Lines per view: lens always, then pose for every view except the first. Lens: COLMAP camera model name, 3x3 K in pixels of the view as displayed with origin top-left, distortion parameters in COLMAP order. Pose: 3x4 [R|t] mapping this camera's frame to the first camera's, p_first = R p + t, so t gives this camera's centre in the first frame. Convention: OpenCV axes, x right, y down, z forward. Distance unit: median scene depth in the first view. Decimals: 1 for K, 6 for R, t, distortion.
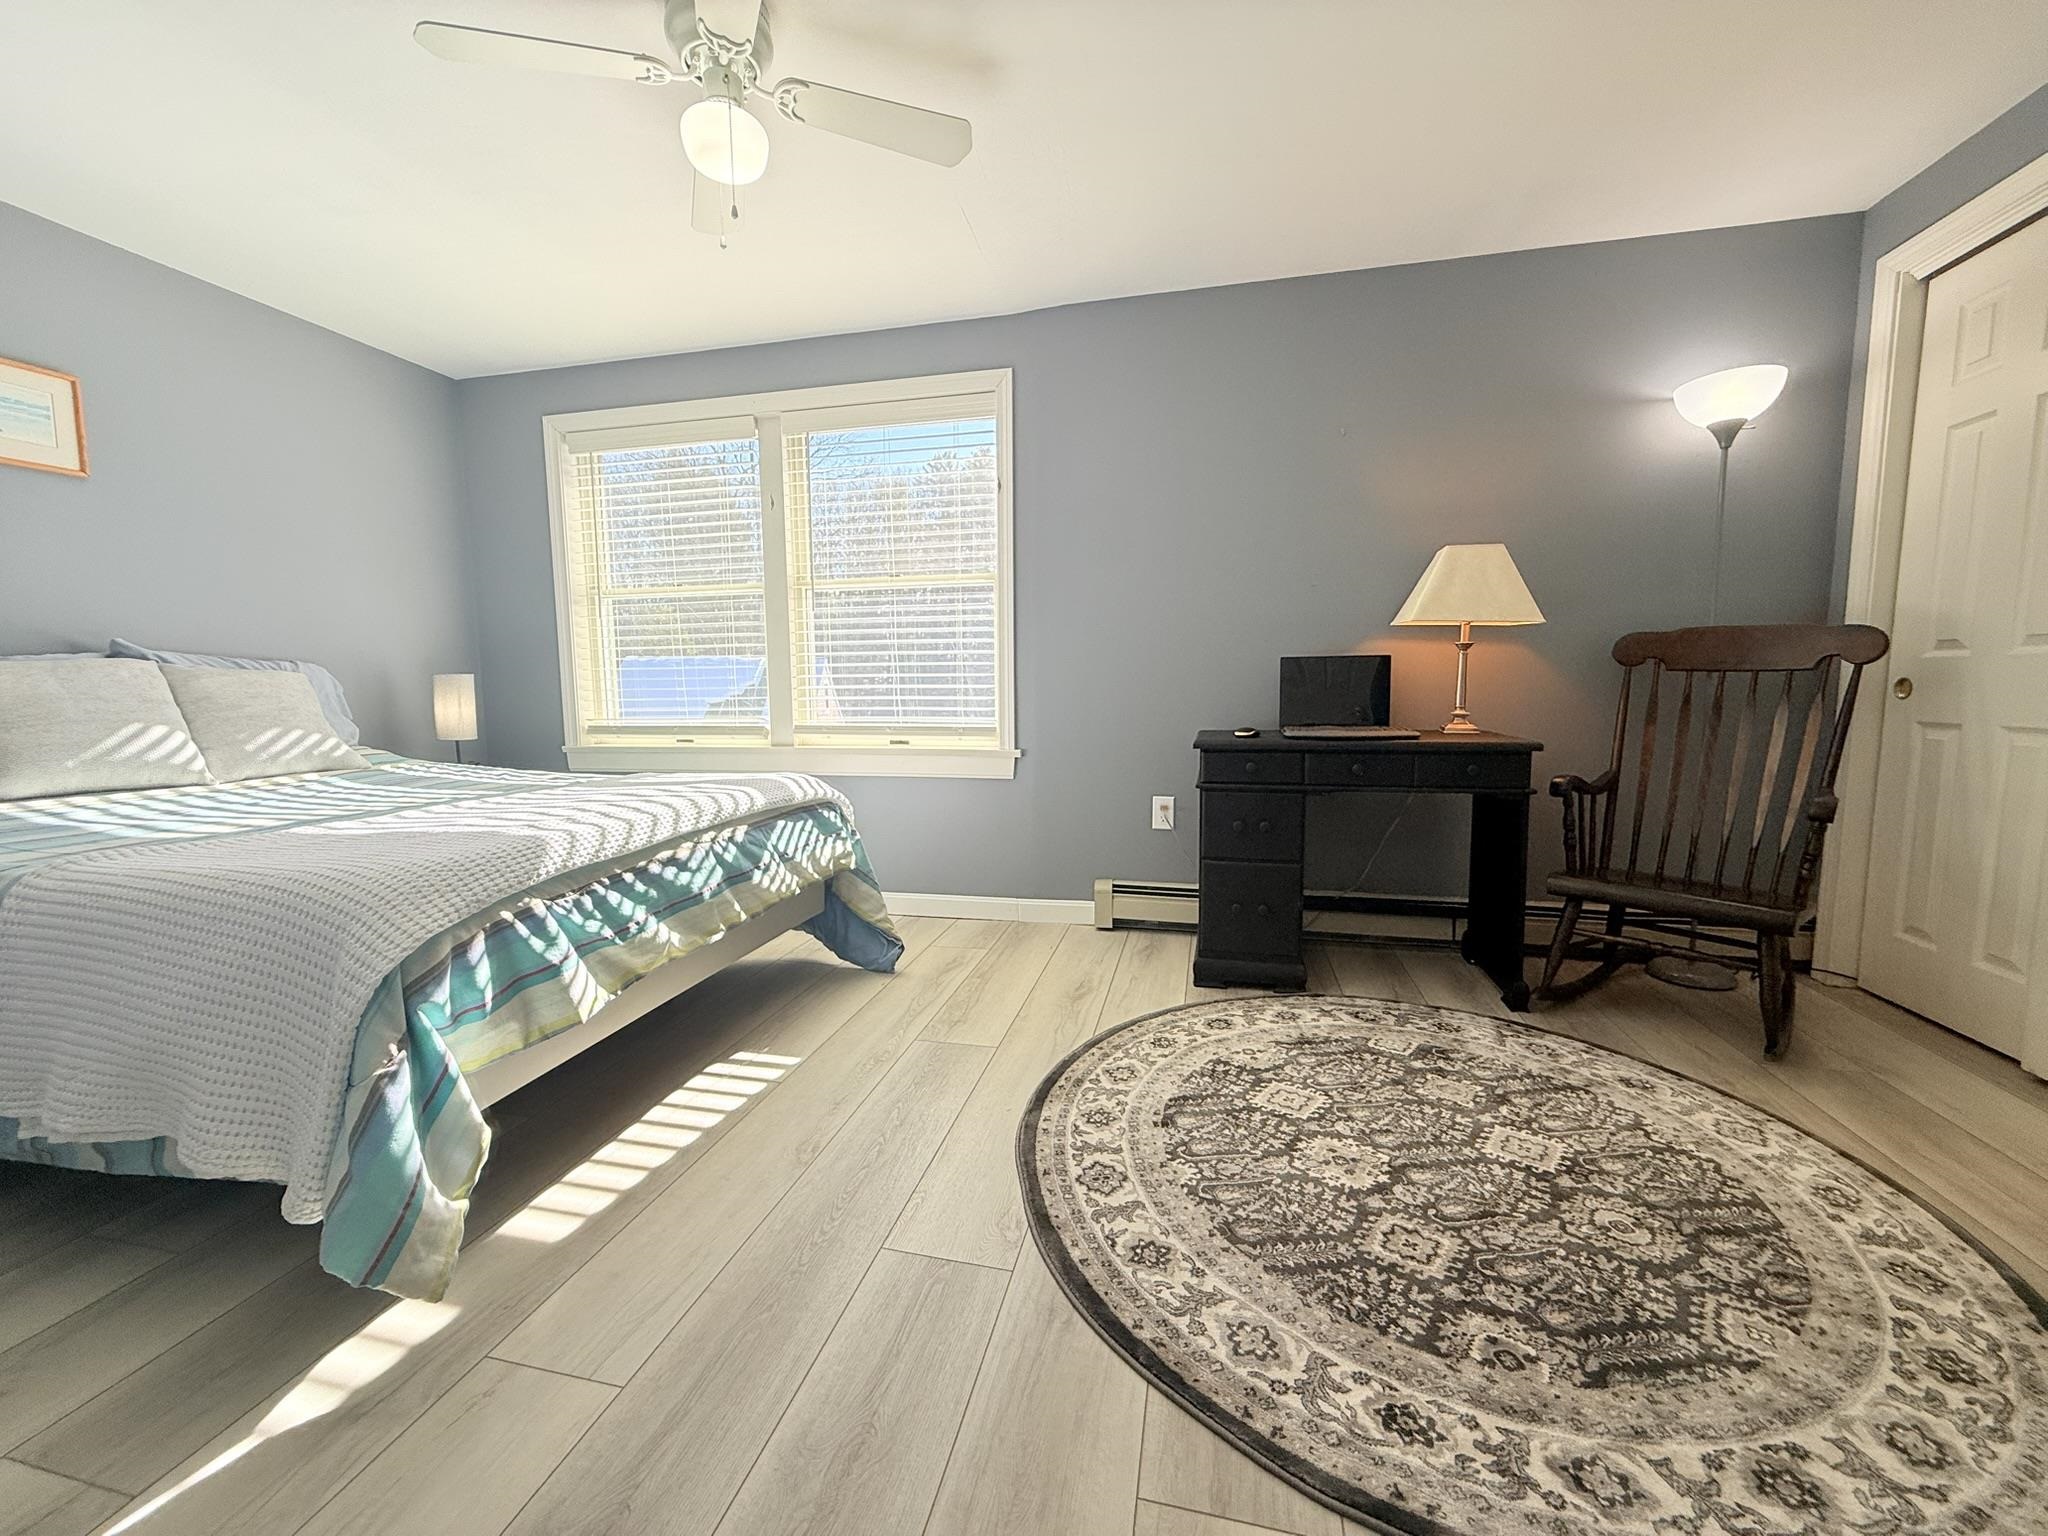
lens RADIAL K [[814.3, 0, 1019.0], [0, 814.3, 758.3], [0, 0, 1]] dist [0.000998, -0.000117]
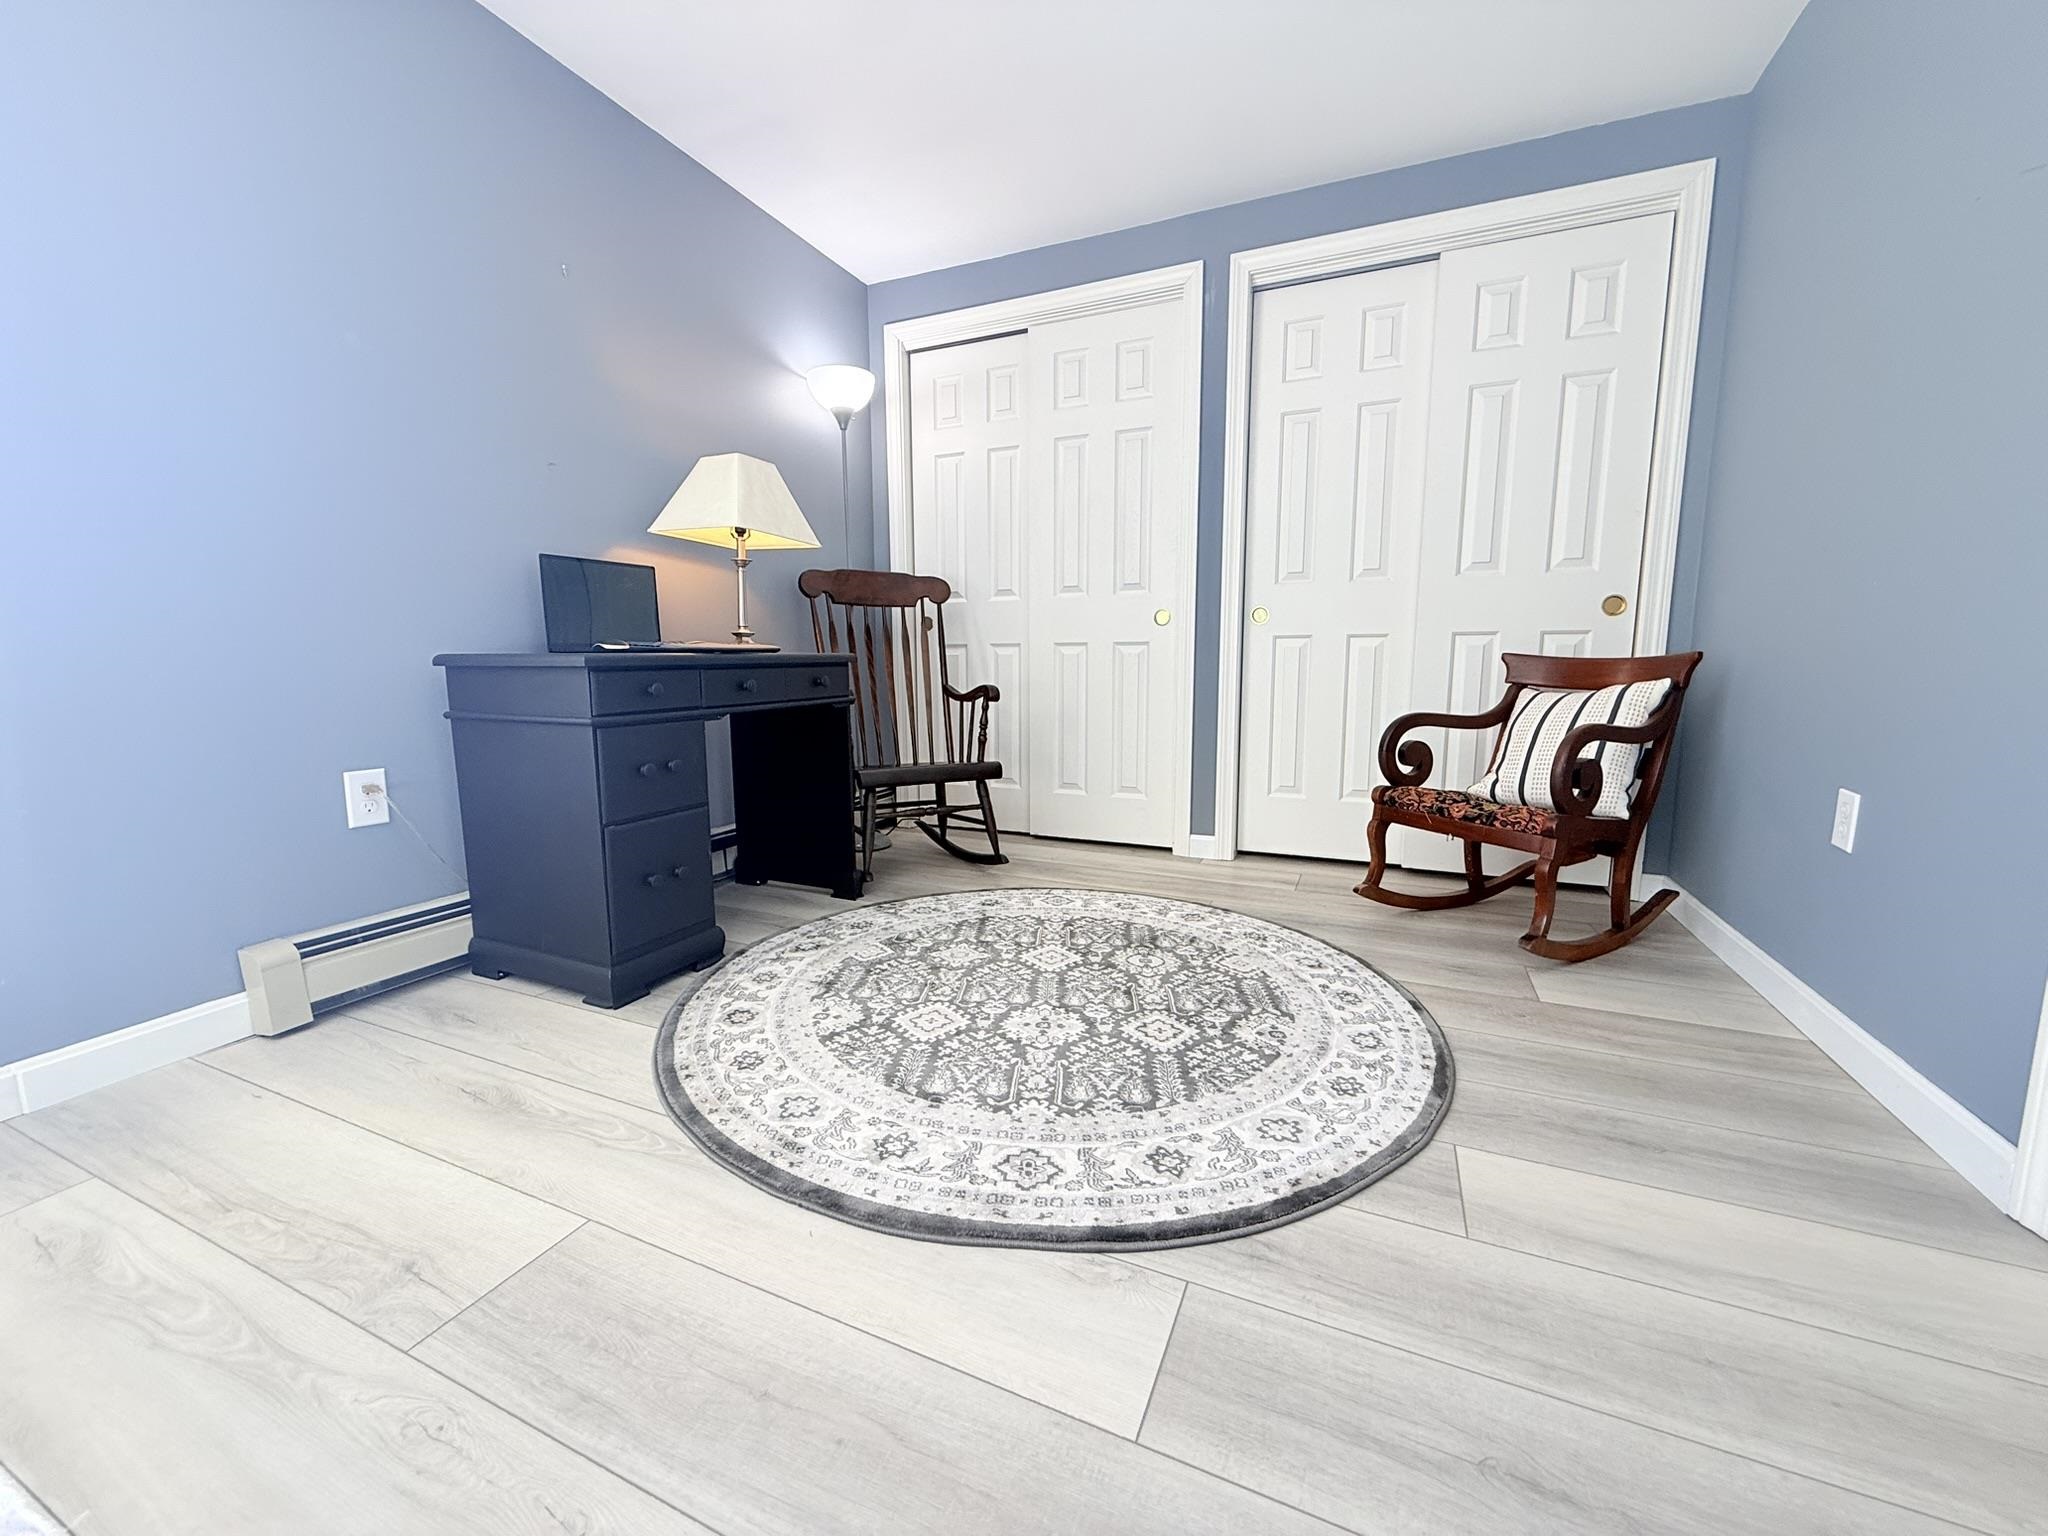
lens RADIAL K [[814.3, 0, 1015.1], [0, 814.3, 762.6], [0, 0, 1]] dist [0.000998, -0.000117]
pose [[0.185278, -0.117899, 0.975588, -0.485282], [0.092599, 0.990454, 0.102110, 0.038112], [-0.978314, 0.071420, 0.194426, 0.654469]]
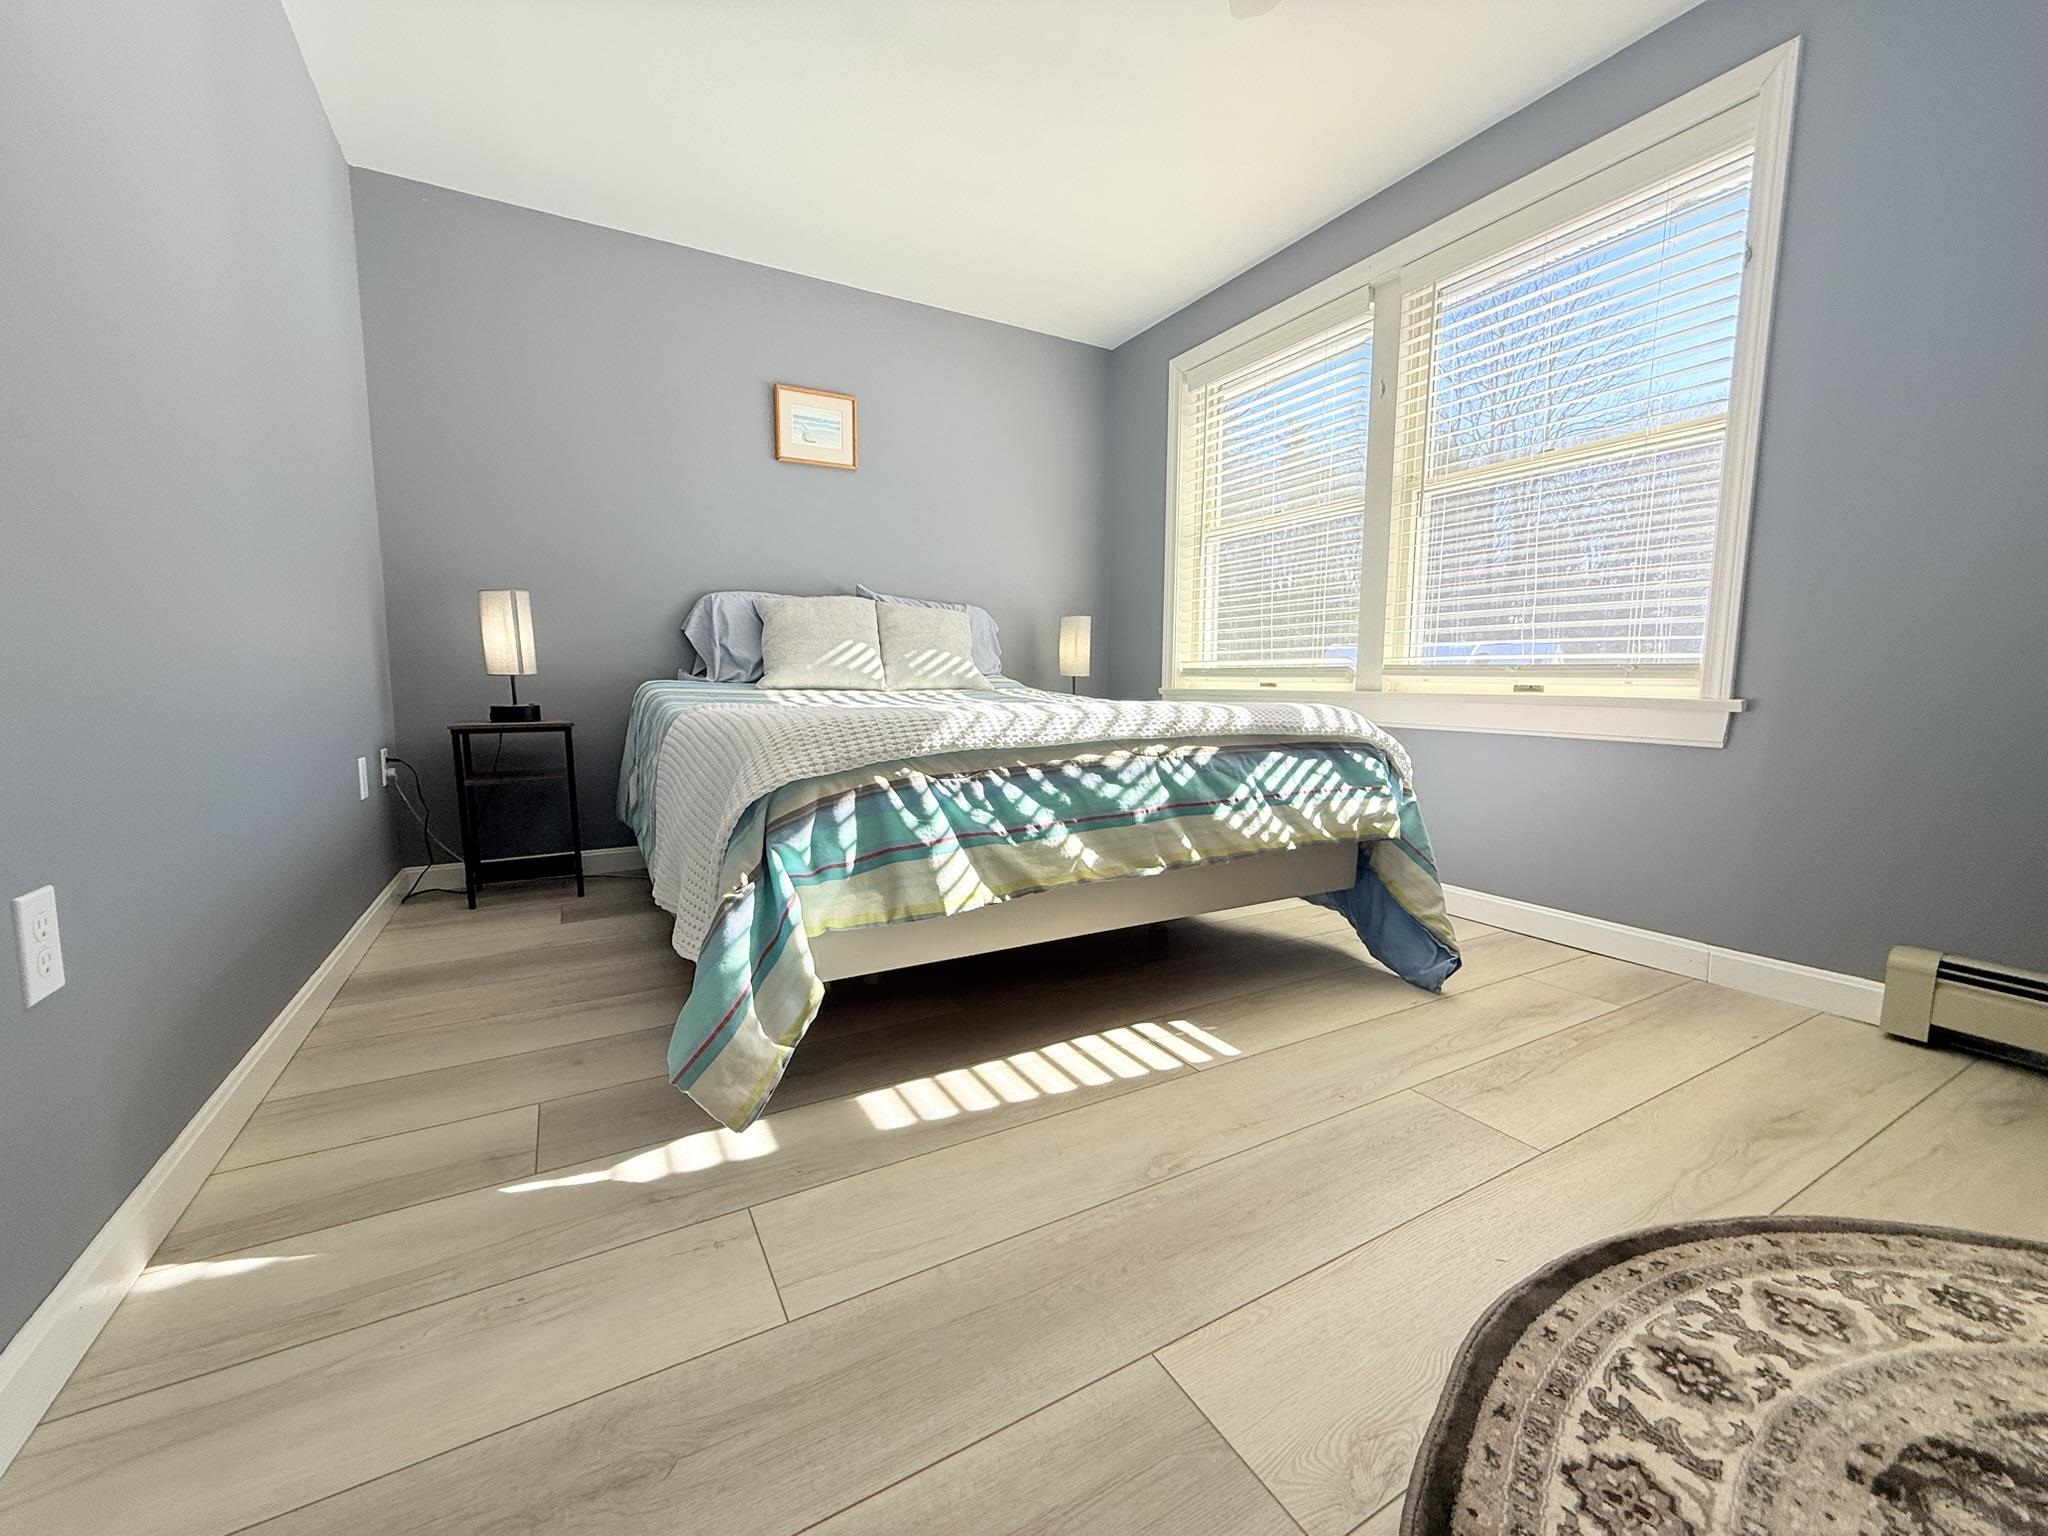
lens RADIAL K [[814.3, 0, 1017.4], [0, 814.3, 764.7], [0, 0, 1]] dist [0.000998, -0.000117]
pose [[0.678991, 0.092794, -0.728259, 0.129036], [-0.080993, 0.995393, 0.051319, 0.079612], [0.729666, 0.024139, 0.683378, 0.329522]]
